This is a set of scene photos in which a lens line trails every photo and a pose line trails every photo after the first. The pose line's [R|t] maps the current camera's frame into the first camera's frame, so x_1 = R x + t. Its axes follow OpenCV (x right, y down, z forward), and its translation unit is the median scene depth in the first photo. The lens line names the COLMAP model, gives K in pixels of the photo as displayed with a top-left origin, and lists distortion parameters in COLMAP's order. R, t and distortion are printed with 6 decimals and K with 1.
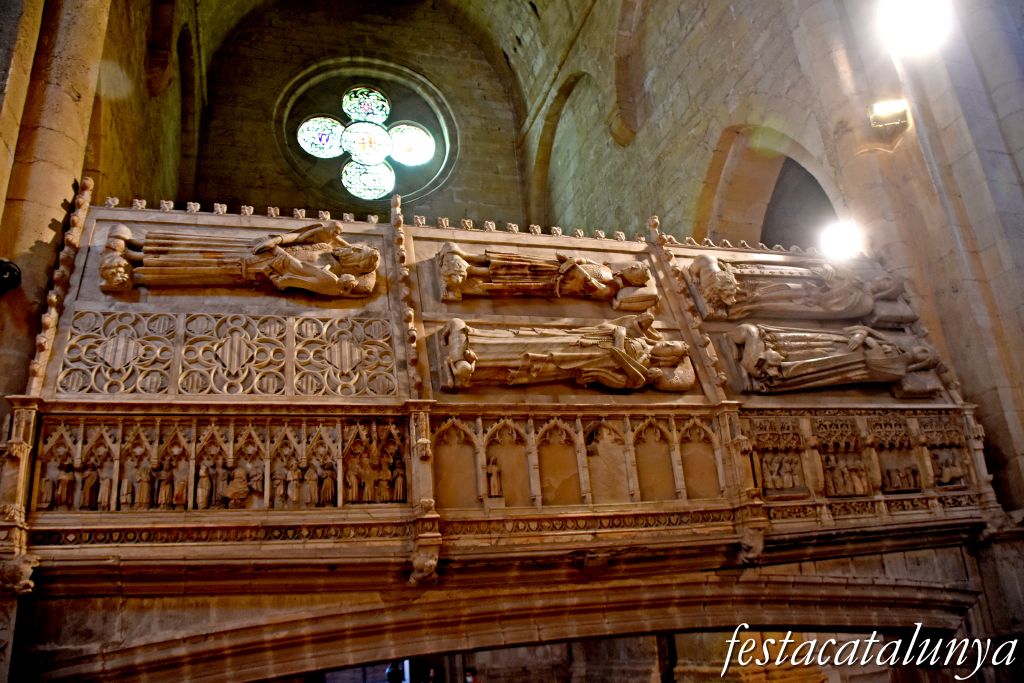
lens RADIAL K [[810.0, 0, 515.4], [0, 810.0, 348.3], [0, 0, 1]] dist [-0.148153, 0.082569]
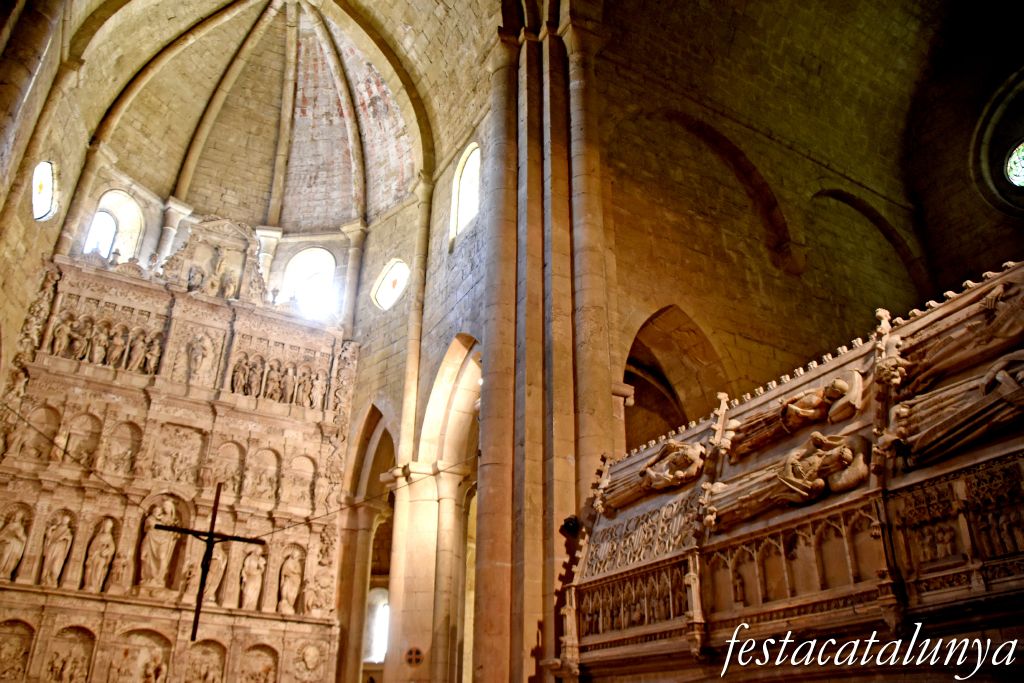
lens RADIAL K [[810.0, 0, 511.2], [0, 810.0, 340.8], [0, 0, 1]] dist [-0.148153, 0.082569]
pose [[0.209179, -0.371212, -0.904680, 1.314154], [0.310750, 0.902425, -0.298435, 0.051017], [0.927189, -0.218703, 0.304122, 0.254763]]
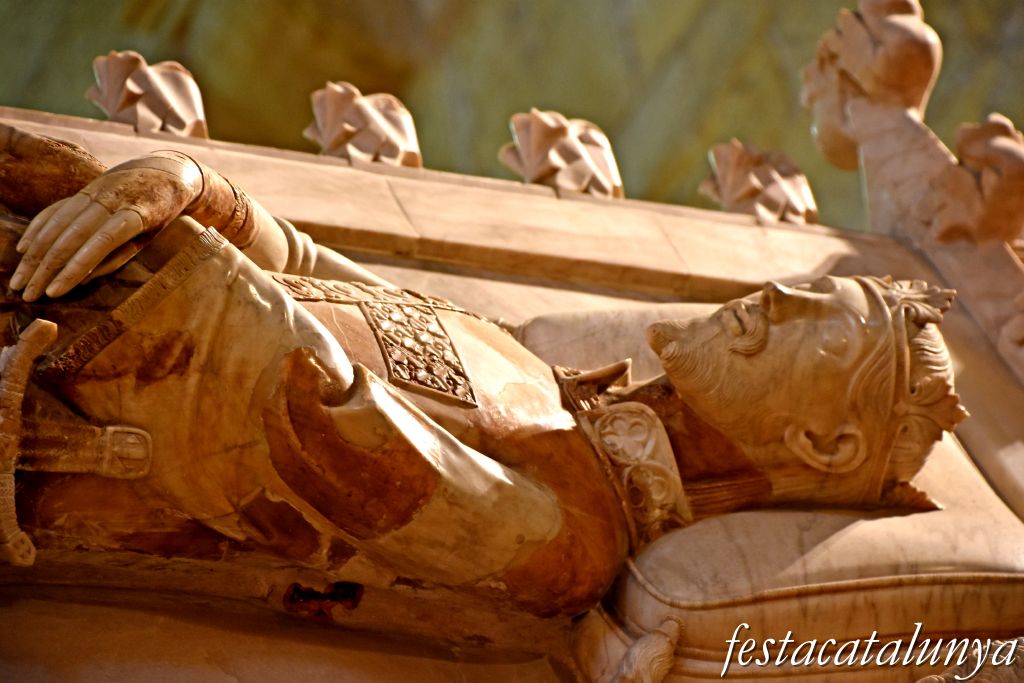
lens RADIAL K [[6394.5, 0, 512.0], [0, 6394.5, 344.4], [0, 0, 1]] dist [3.058565, 0.000000]
pose [[0.982068, -0.005791, 0.188439, -0.032545], [0.064980, 0.948679, -0.309492, 0.159177], [-0.176976, 0.316187, 0.932044, 0.342923]]
